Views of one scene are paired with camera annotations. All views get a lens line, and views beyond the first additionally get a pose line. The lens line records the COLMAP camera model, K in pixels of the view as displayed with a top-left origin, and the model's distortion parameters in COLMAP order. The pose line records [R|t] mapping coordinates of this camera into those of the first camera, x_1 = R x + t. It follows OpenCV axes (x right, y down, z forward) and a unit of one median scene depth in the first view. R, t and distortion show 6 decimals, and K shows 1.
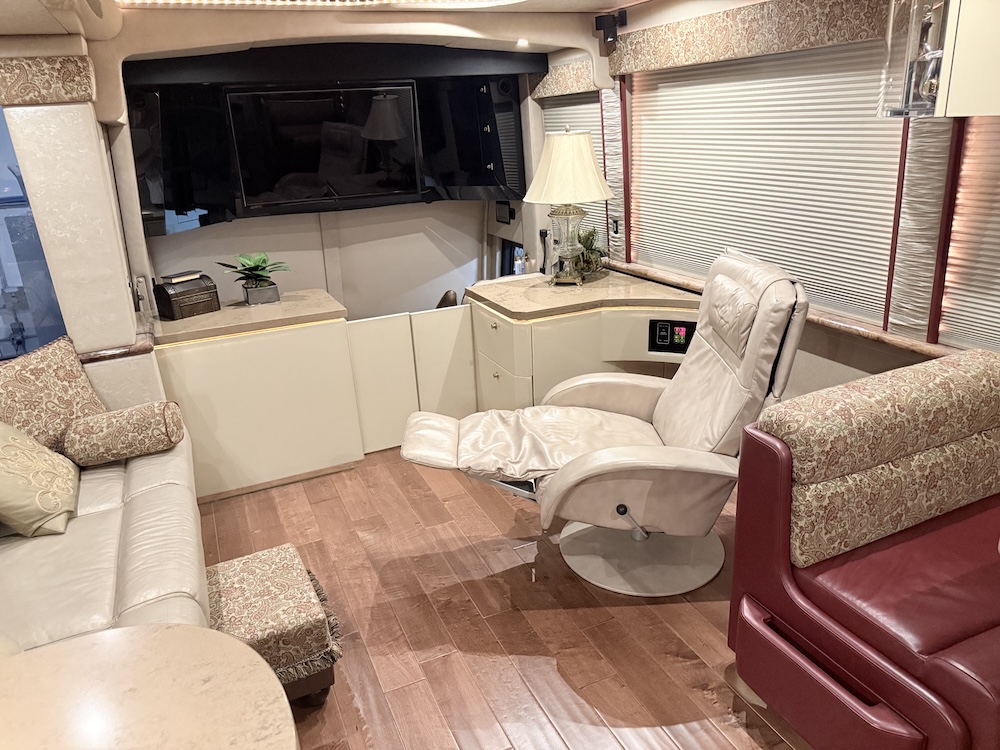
lens RADIAL K [[711.7, 0, 500.0], [0, 711.7, 375.0], [0, 0, 1]] dist [0.134642, -0.152818]
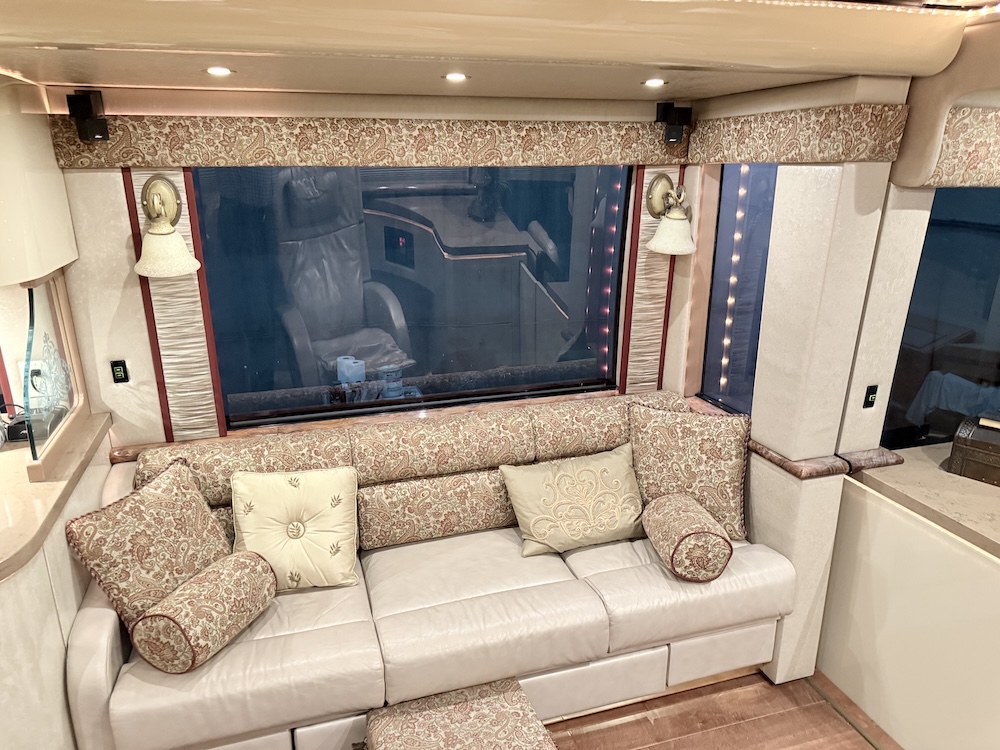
lens RADIAL K [[698.3, 0, 500.0], [0, 698.3, 375.0], [0, 0, 1]] dist [0.065427, -0.113020]
pose [[-0.123537, 0.342795, -0.931252, 0.241438], [-0.330157, 0.870780, 0.364333, -0.326034], [0.935807, 0.352468, 0.005603, 0.727572]]
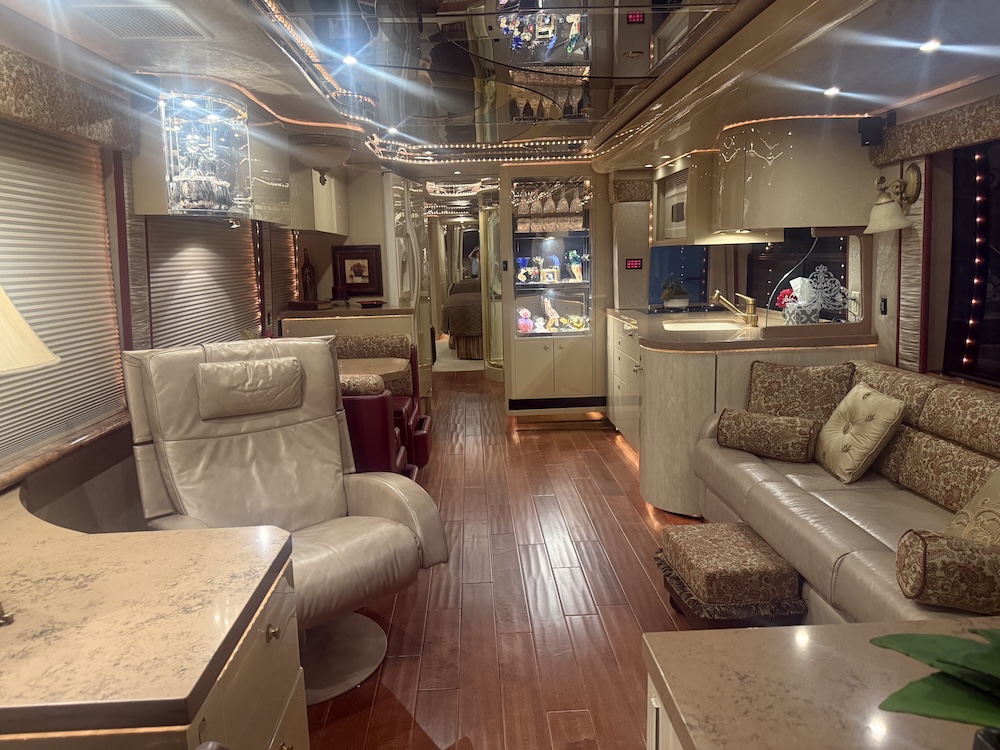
lens RADIAL K [[711.7, 0, 500.0], [0, 711.7, 375.0], [0, 0, 1]] dist [0.134642, -0.152818]
pose [[-0.923071, 0.010587, 0.384485, -0.372870], [0.194902, 0.874656, 0.443836, -0.451254], [-0.331593, 0.484629, -0.809433, 1.599205]]
